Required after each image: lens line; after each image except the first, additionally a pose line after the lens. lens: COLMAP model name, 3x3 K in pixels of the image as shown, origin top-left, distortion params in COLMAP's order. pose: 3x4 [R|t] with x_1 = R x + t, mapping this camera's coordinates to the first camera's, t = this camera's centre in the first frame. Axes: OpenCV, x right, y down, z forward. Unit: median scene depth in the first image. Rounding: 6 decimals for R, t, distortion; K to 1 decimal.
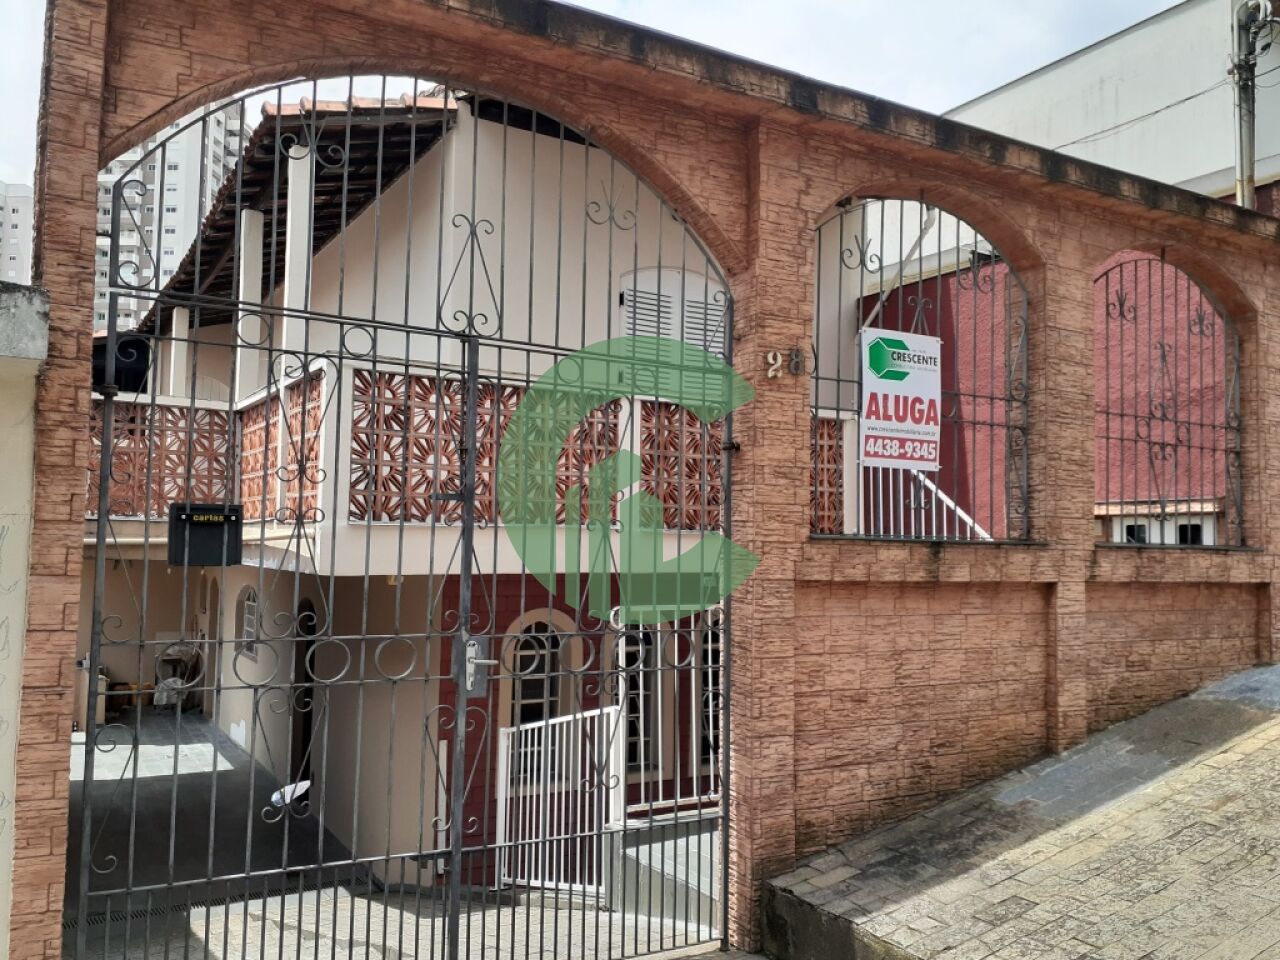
lens RADIAL K [[1004.7, 0, 640.0], [0, 1004.7, 480.0], [0, 0, 1]] dist [0.077523, -0.158161]
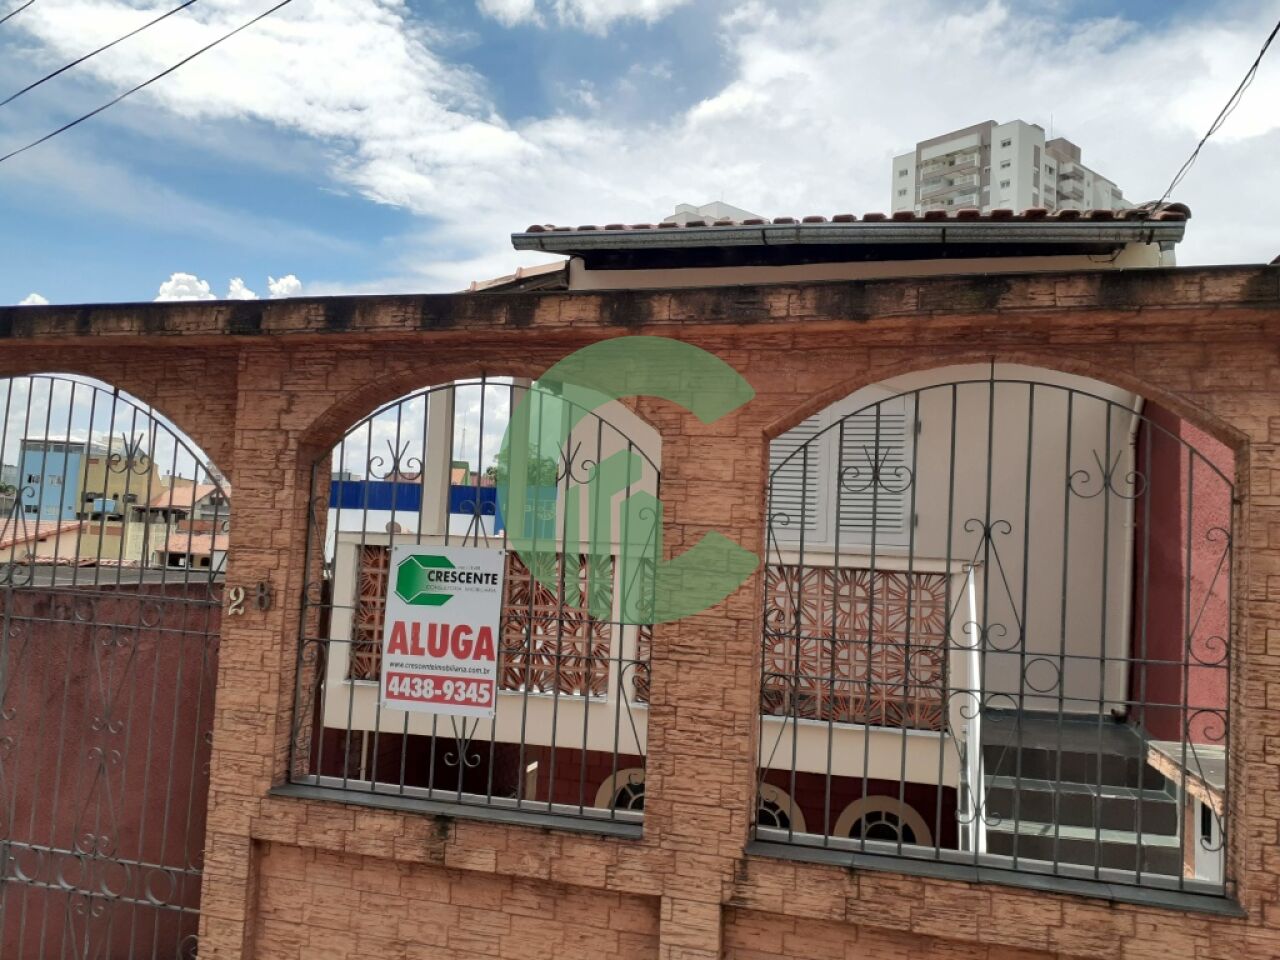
lens RADIAL K [[1004.7, 0, 640.0], [0, 1004.7, 480.0], [0, 0, 1]] dist [0.077523, -0.158161]
pose [[0.712082, -0.040851, -0.700907, 0.975776], [0.009451, 0.998773, -0.048610, -0.162308], [0.702033, 0.027990, 0.711594, 0.534105]]
